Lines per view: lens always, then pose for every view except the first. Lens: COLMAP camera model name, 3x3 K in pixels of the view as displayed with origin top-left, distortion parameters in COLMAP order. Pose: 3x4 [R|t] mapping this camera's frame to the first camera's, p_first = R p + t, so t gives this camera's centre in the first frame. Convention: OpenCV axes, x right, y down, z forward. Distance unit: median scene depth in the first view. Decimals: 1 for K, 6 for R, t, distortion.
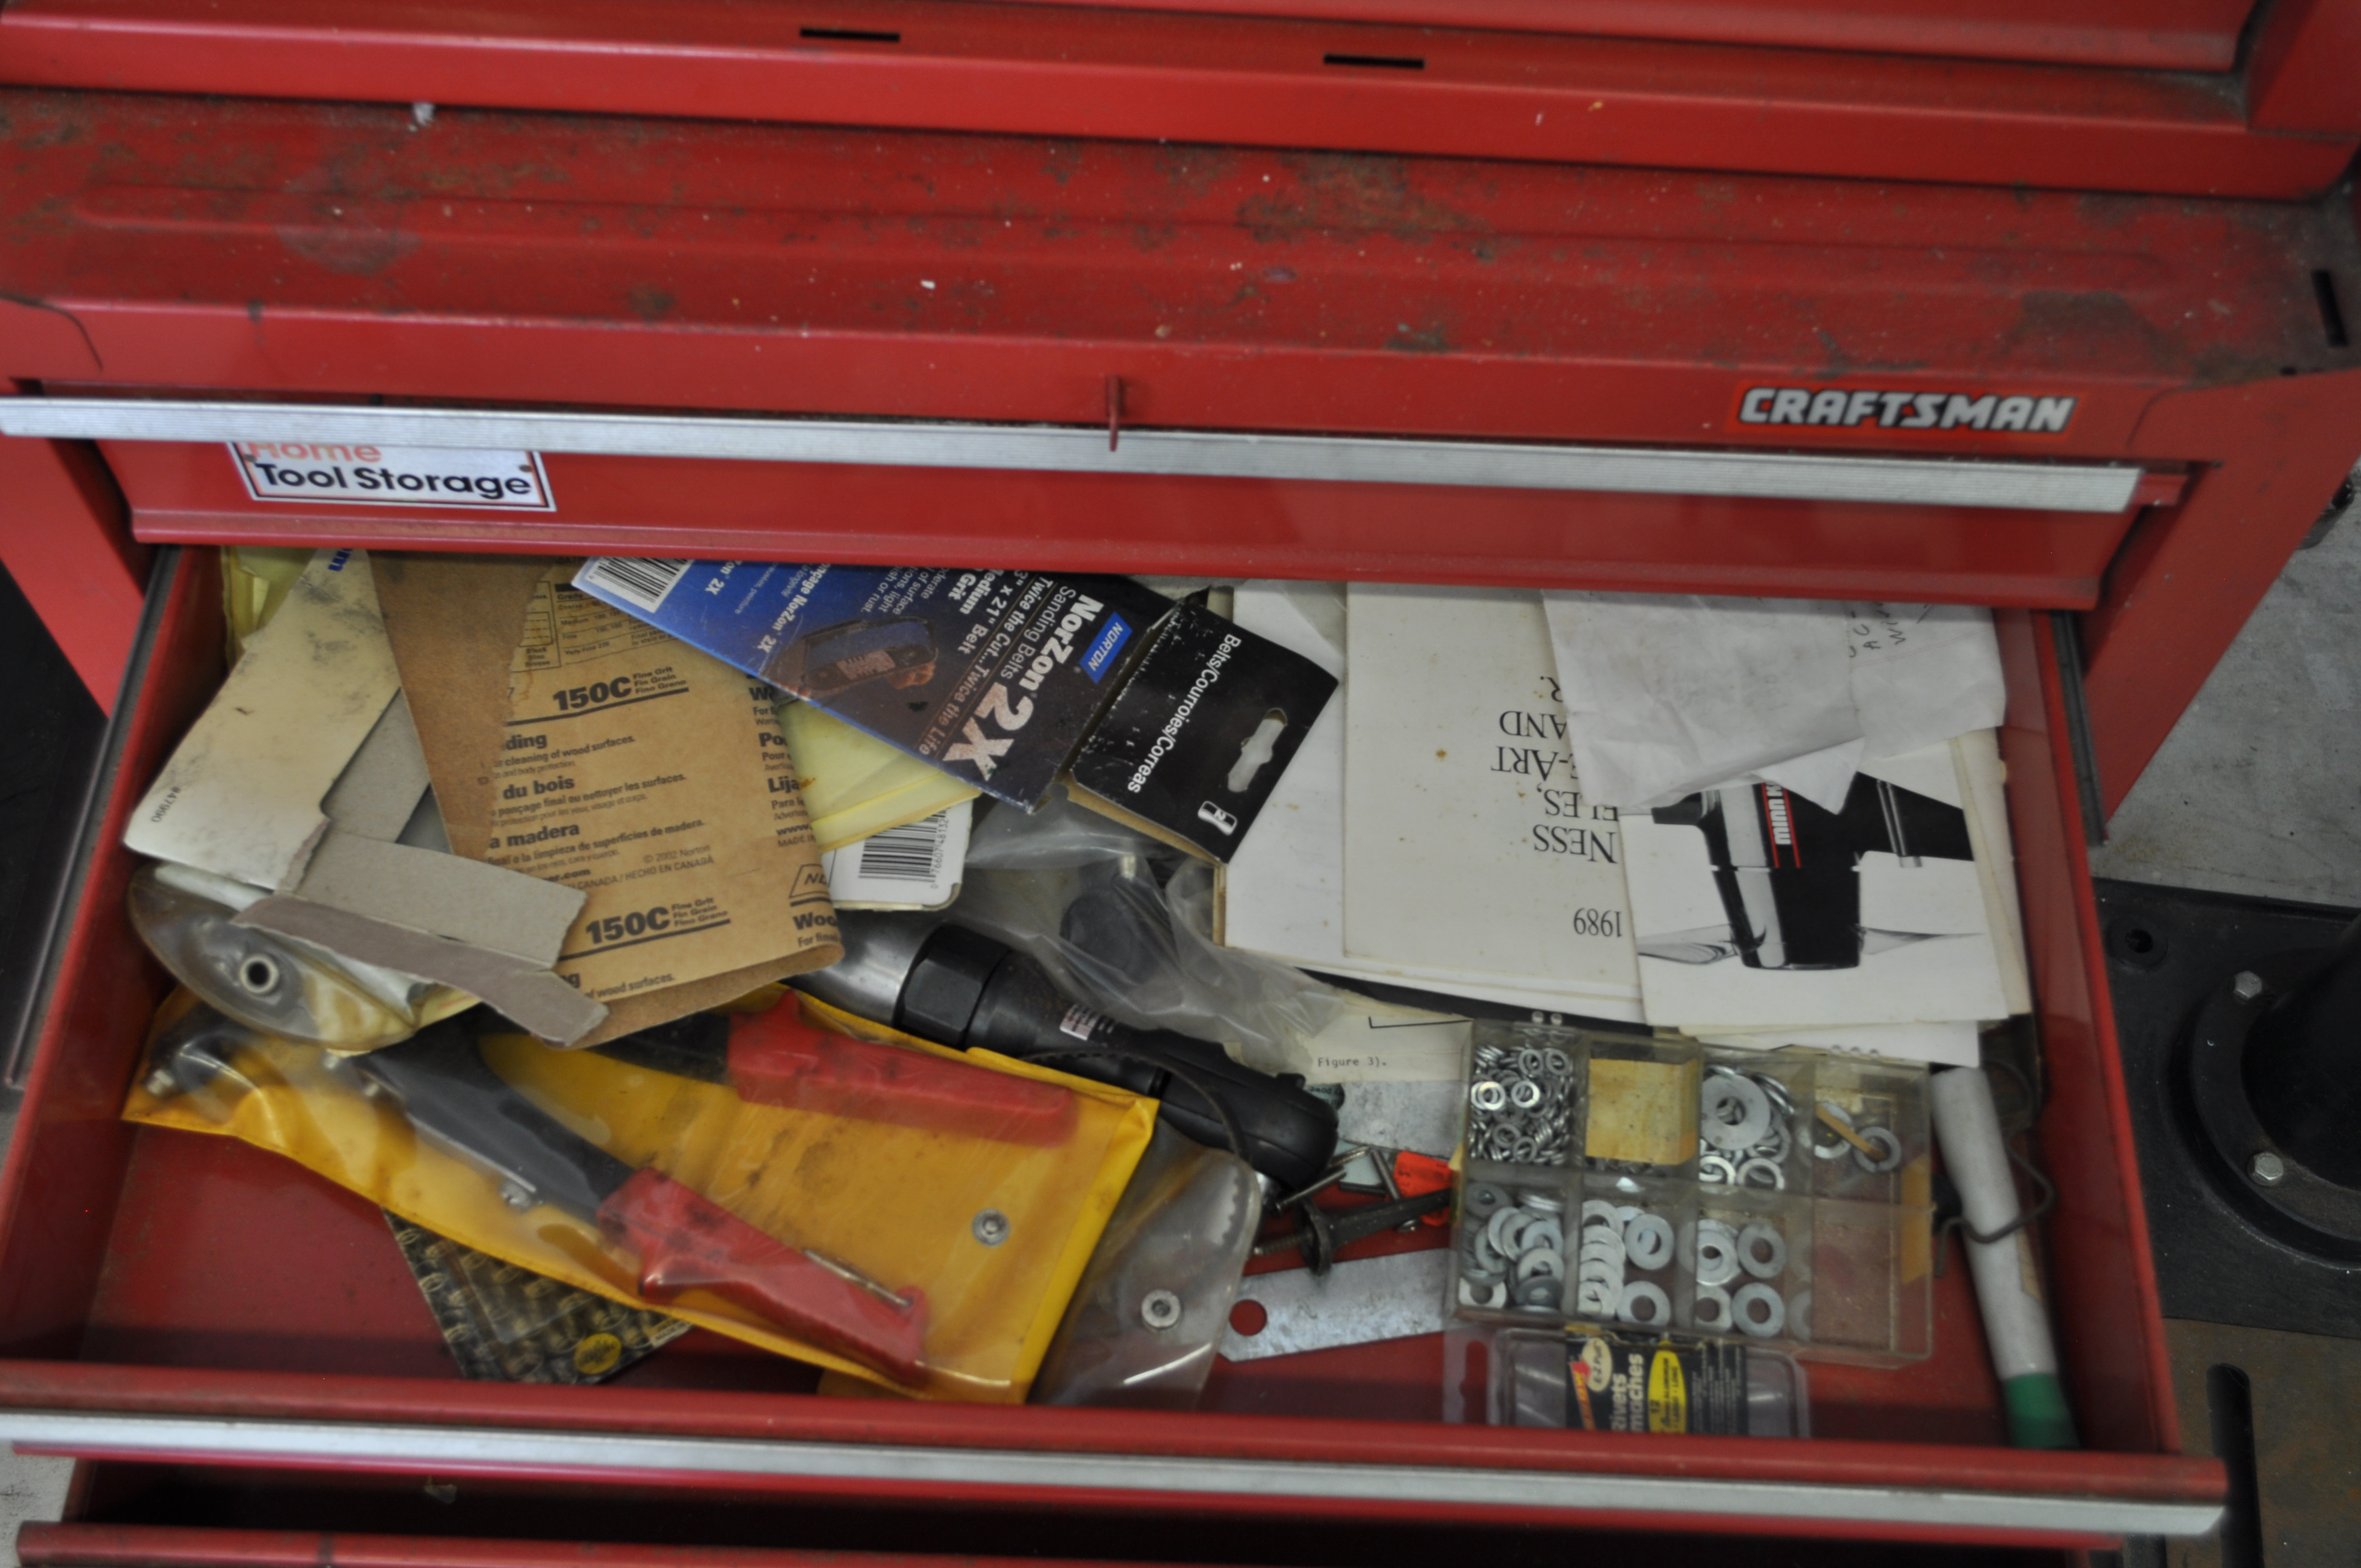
lens RADIAL K [[2519.2, 0, 1155.0], [0, 2519.2, 784.1], [0, 0, 1]] dist [0.001065, 0.000000]
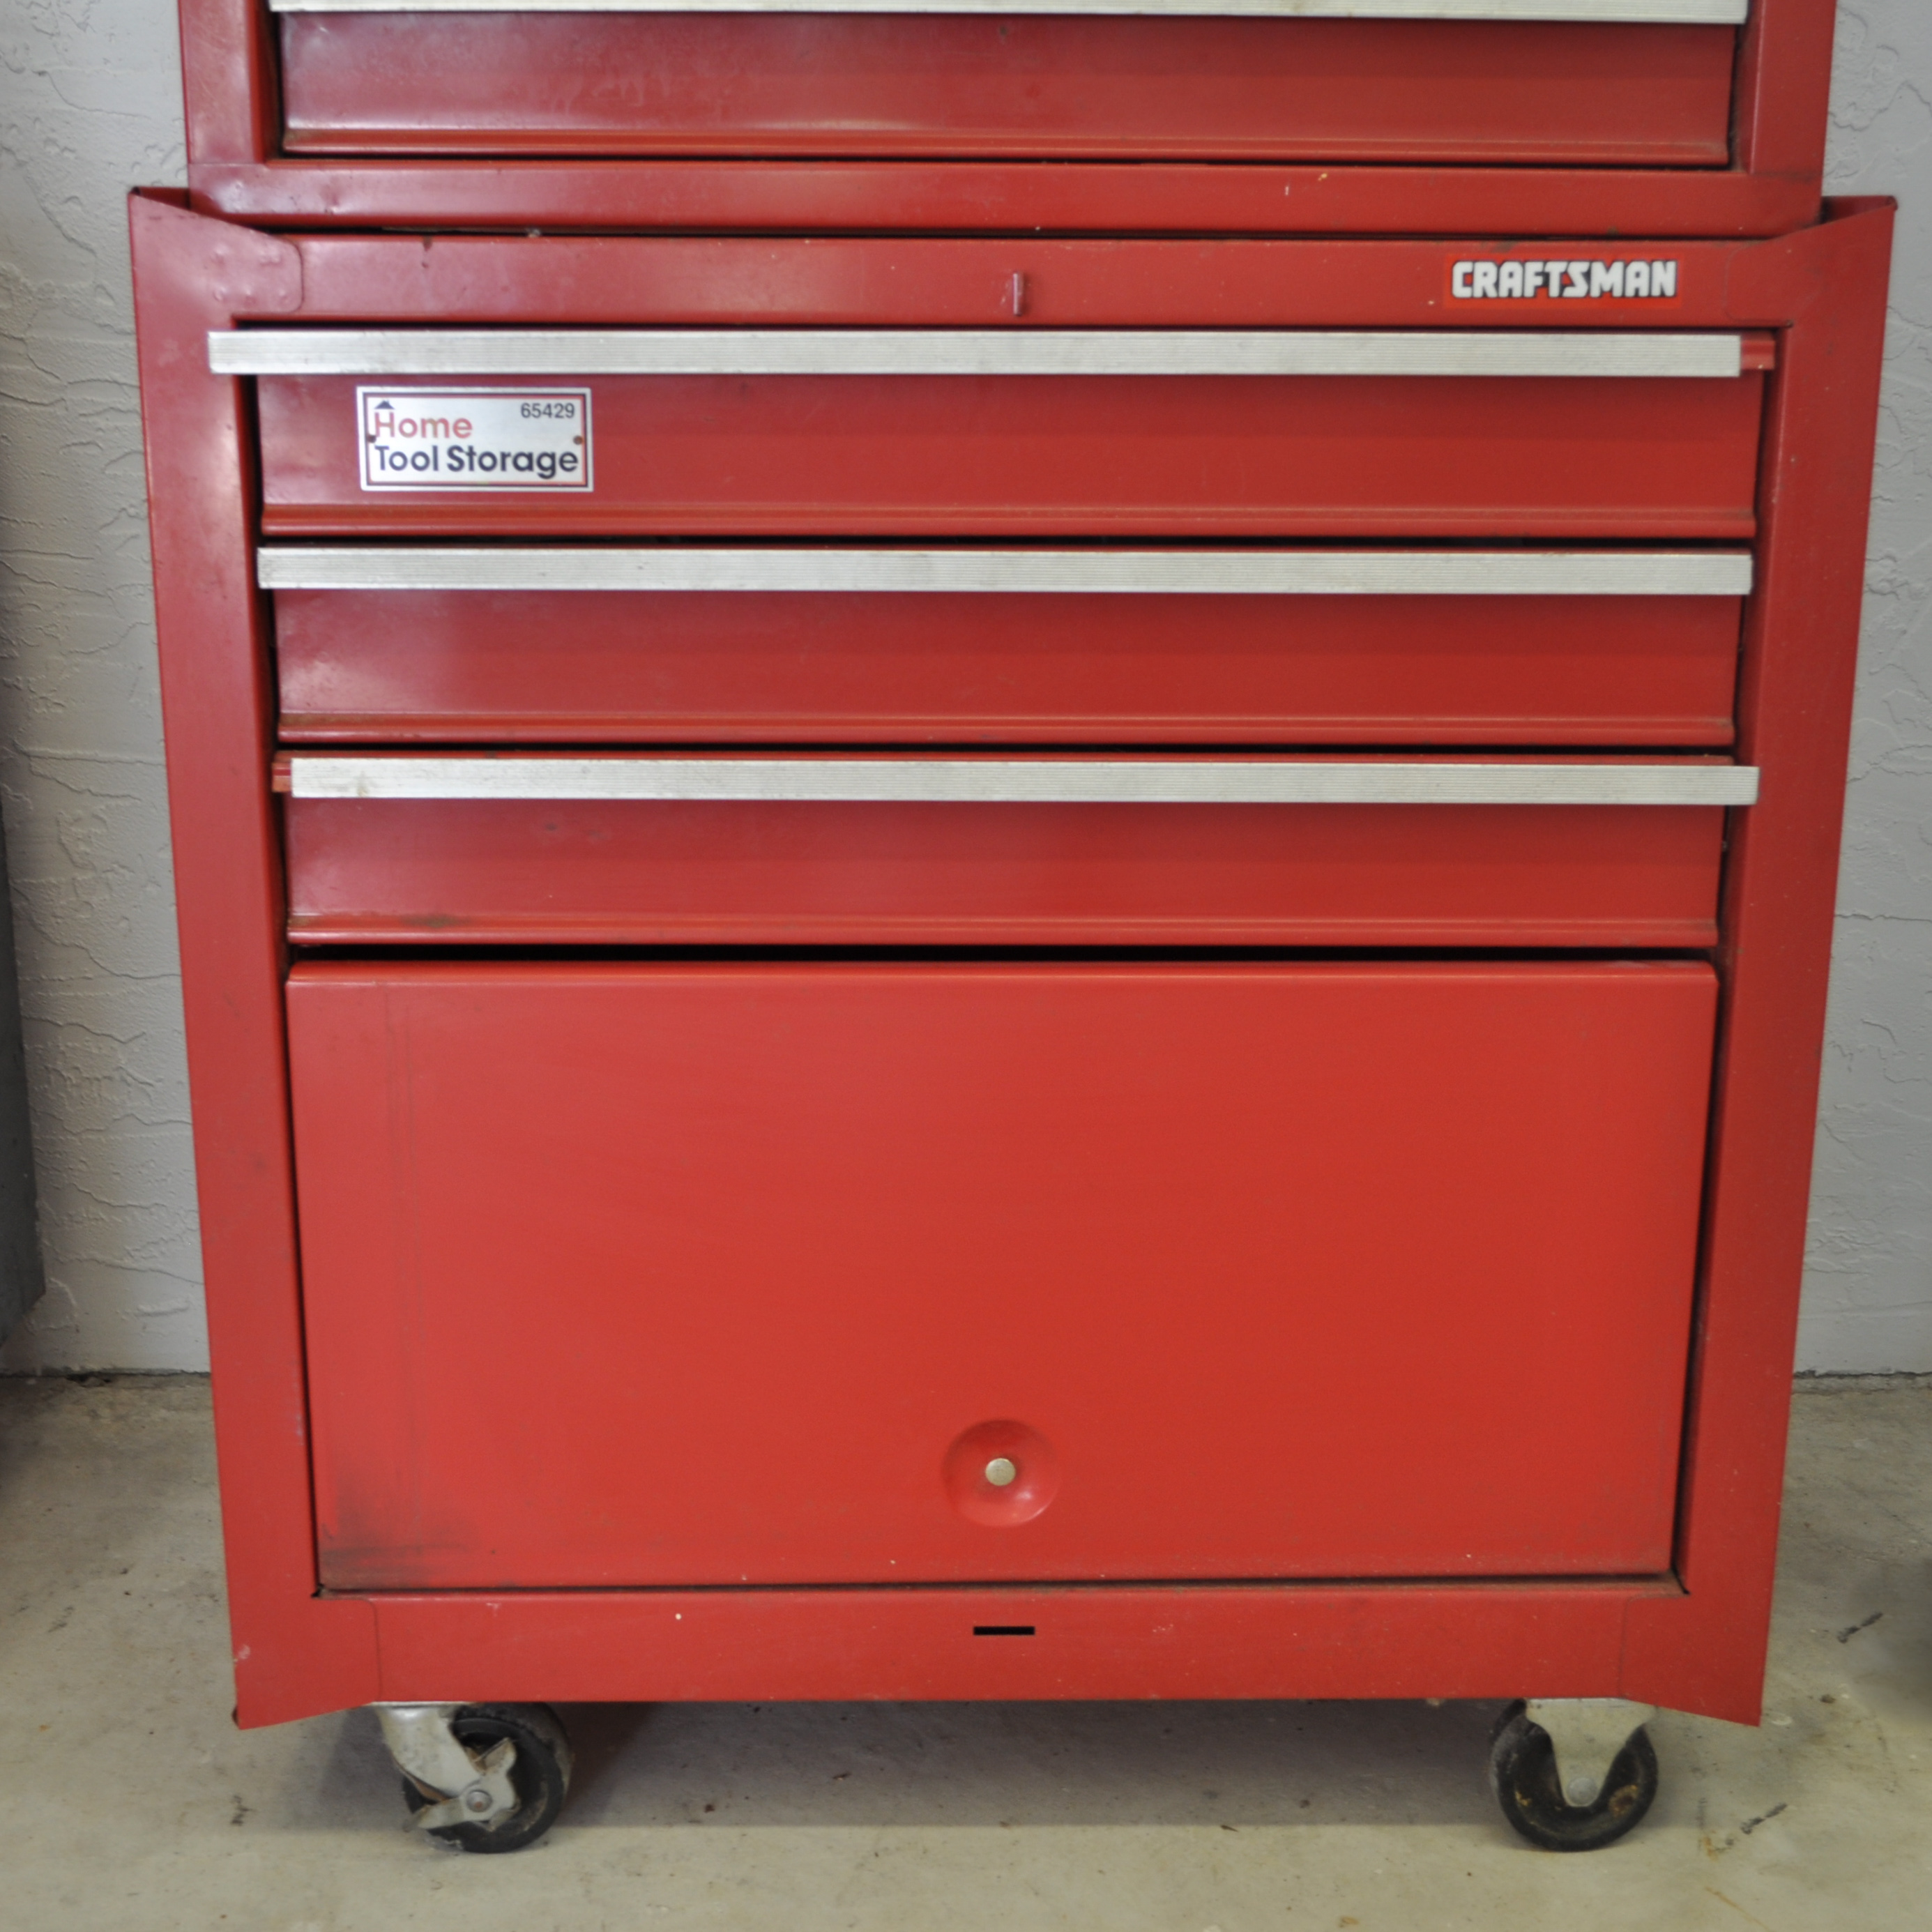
lens RADIAL K [[2761.5, 0, 964.8], [0, 2761.5, 962.1], [0, 0, 1]] dist [-0.026983, 0.000000]
pose [[0.998347, -0.025872, 0.051319, -0.135792], [0.053864, 0.732588, -0.678538, 1.178951], [-0.020041, 0.680180, 0.732771, 0.112082]]
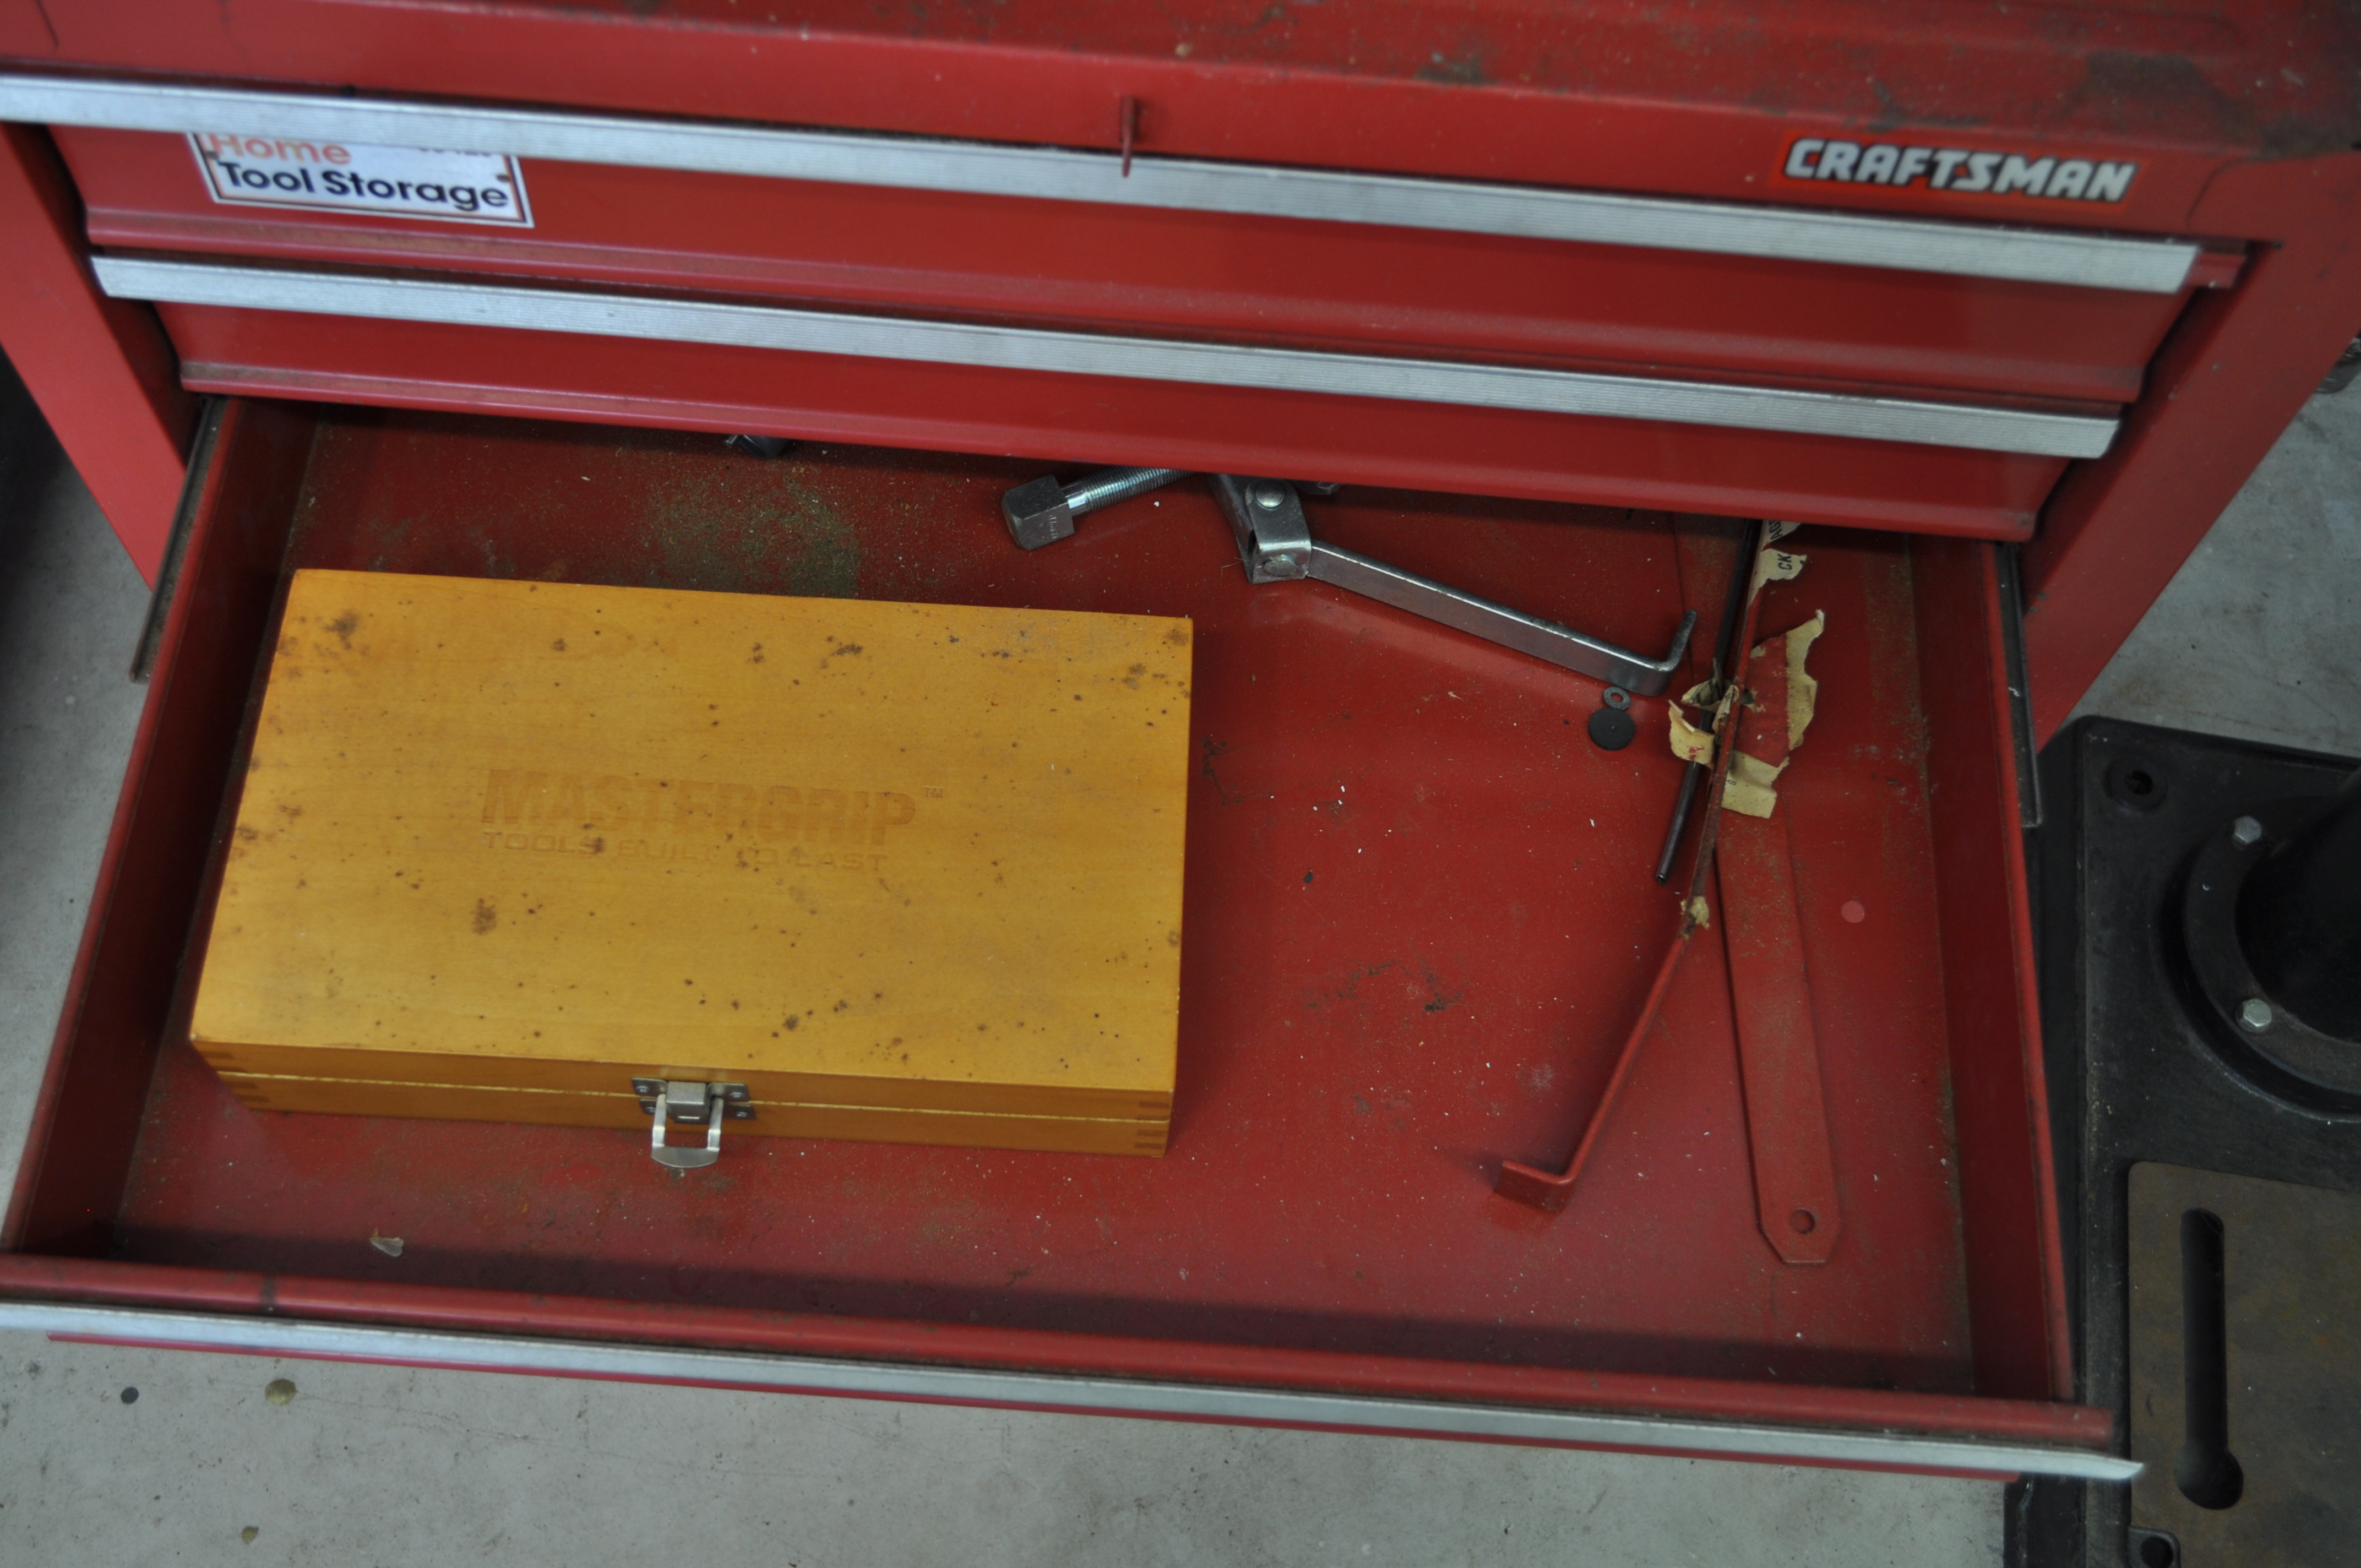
lens RADIAL K [[2555.3, 0, 1148.8], [0, 2555.3, 790.0], [0, 0, 1]] dist [-0.010281, 0.000000]
pose [[0.999057, 0.041400, 0.013116, -0.010786], [-0.042090, 0.997452, 0.057604, 0.041969], [-0.010697, -0.058102, 0.998253, 0.026660]]
